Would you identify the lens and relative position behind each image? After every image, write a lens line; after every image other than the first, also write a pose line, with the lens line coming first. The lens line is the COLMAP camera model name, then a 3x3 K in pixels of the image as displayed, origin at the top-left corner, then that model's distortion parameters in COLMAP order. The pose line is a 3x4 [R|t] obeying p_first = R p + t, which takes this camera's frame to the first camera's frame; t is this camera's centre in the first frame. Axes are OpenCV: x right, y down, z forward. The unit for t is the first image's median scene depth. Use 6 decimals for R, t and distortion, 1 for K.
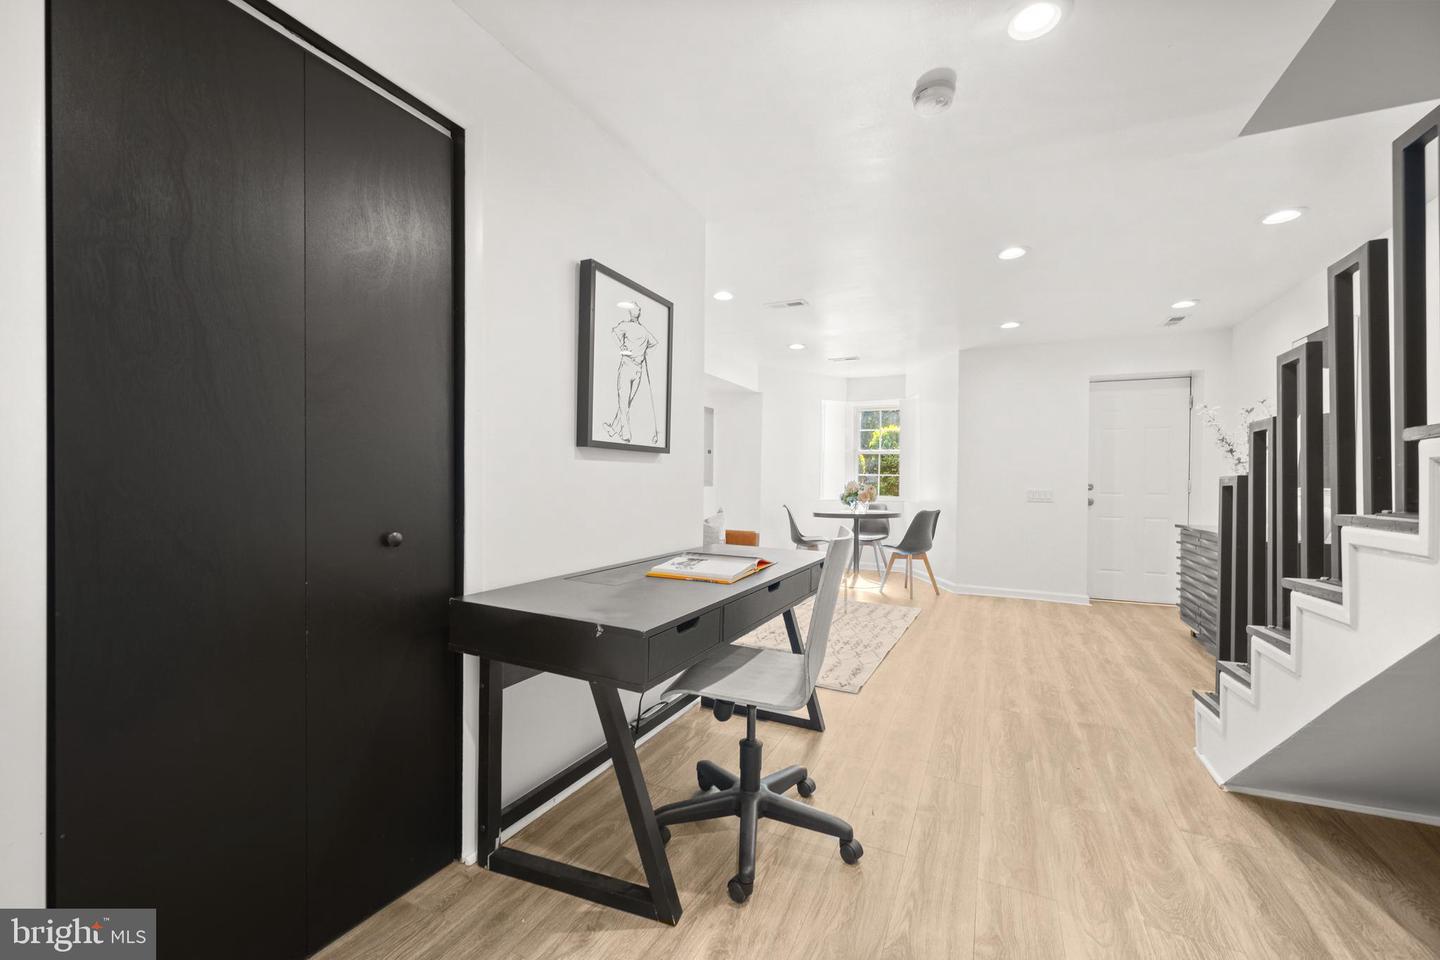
lens RADIAL K [[573.2, 0, 720.0], [0, 573.2, 480.0], [0, 0, 1]] dist [-0.002262, -0.000194]
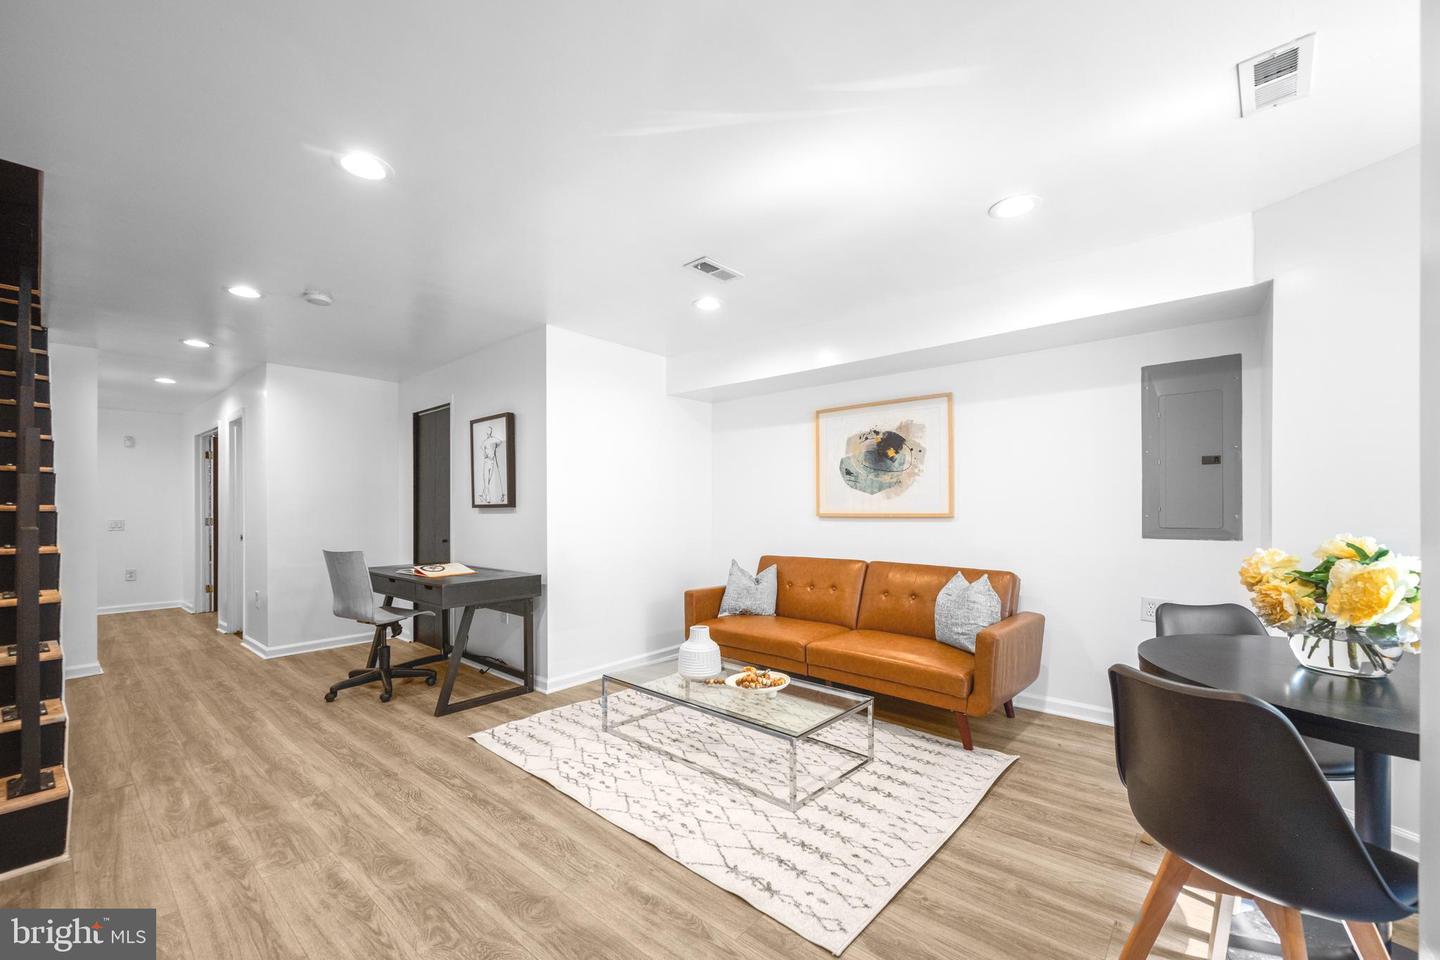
lens RADIAL K [[577.7, 0, 720.0], [0, 577.7, 510.9], [0, 0, 1]] dist [-0.001863, -0.000229]
pose [[-0.257425, -0.008349, -0.966262, 0.806159], [0.001273, 0.999959, -0.008979, -0.012385], [0.966298, -0.003542, -0.257404, 1.228015]]
